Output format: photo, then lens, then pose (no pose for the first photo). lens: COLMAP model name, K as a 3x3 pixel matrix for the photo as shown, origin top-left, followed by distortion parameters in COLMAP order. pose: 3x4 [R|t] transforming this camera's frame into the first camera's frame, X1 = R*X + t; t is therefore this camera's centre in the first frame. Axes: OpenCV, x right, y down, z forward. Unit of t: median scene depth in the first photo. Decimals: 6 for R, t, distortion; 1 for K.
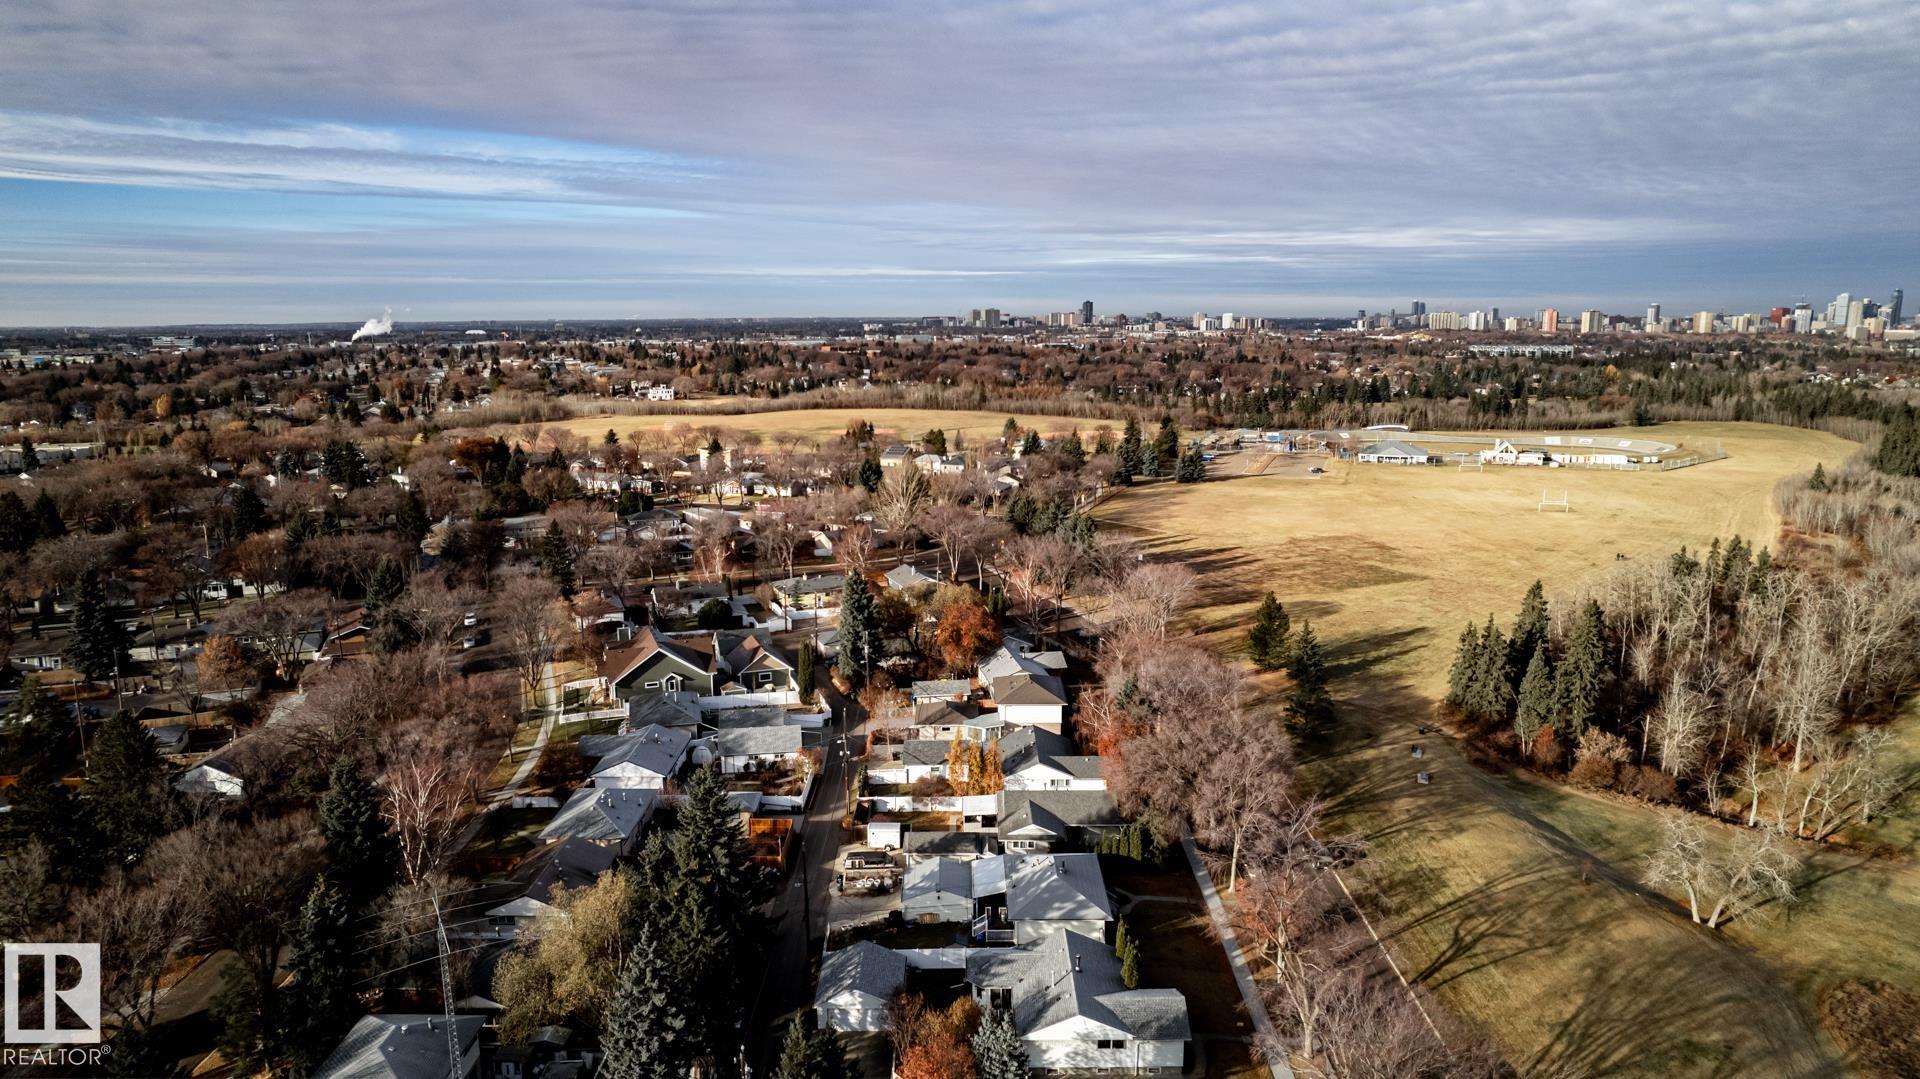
lens RADIAL K [[1260.1, 0, 952.7], [0, 1260.1, 542.5], [0, 0, 1]] dist [-0.044870, 0.027927]
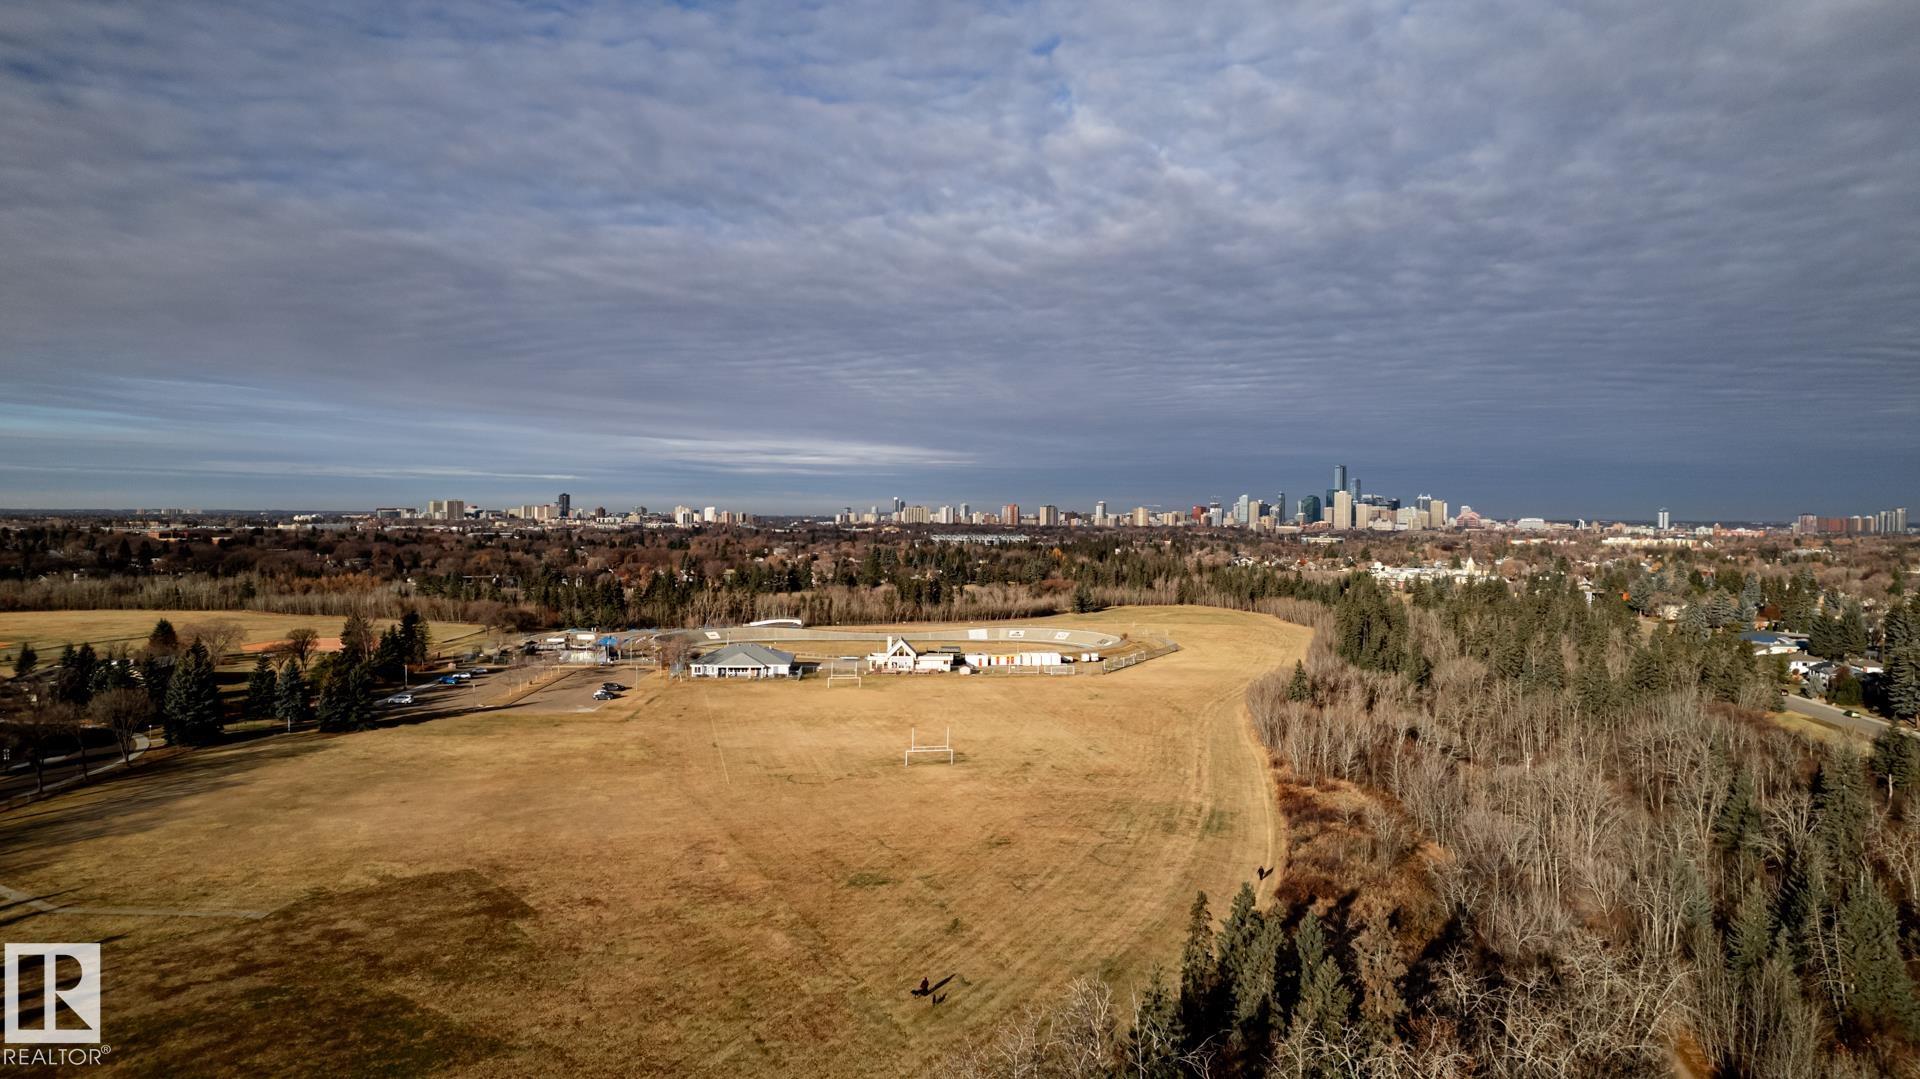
lens RADIAL K [[1260.1, 0, 955.2], [0, 1260.1, 530.5], [0, 0, 1]] dist [-0.044870, 0.027927]
pose [[0.924933, 0.004471, 0.380104, 0.122632], [0.058034, 0.986548, -0.152824, -0.019067], [-0.375674, 0.163411, 0.912231, 0.203355]]
